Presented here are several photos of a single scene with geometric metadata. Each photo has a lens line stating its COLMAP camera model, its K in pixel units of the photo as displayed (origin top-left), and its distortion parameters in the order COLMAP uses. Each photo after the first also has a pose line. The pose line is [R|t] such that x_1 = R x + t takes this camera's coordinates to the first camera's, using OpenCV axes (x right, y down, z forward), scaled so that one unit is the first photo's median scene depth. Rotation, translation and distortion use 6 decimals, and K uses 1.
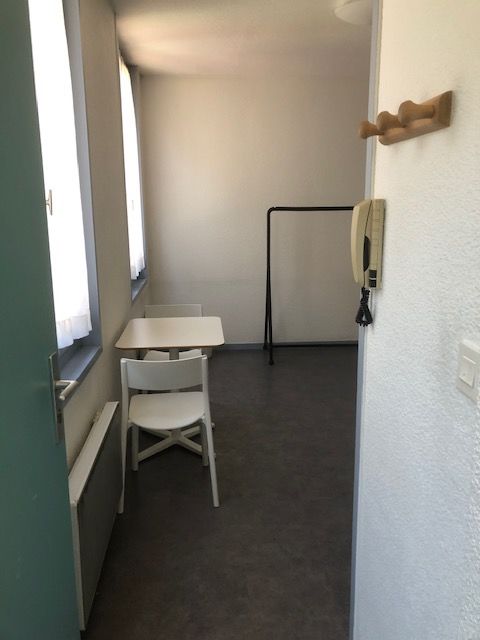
lens RADIAL K [[532.1, 0, 240.0], [0, 532.1, 320.0], [0, 0, 1]] dist [0.003392, 0.003897]
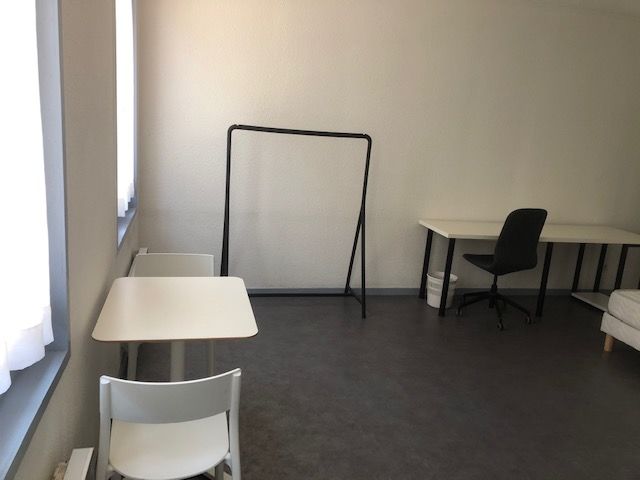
lens RADIAL K [[532.1, 0, 320.0], [0, 532.1, 240.0], [0, 0, 1]] dist [0.003392, 0.003897]
pose [[0.983440, 0.042370, 0.176213, -0.076472], [-0.045730, 0.998840, 0.015049, -0.093605], [-0.175371, -0.022858, 0.984237, 0.298532]]
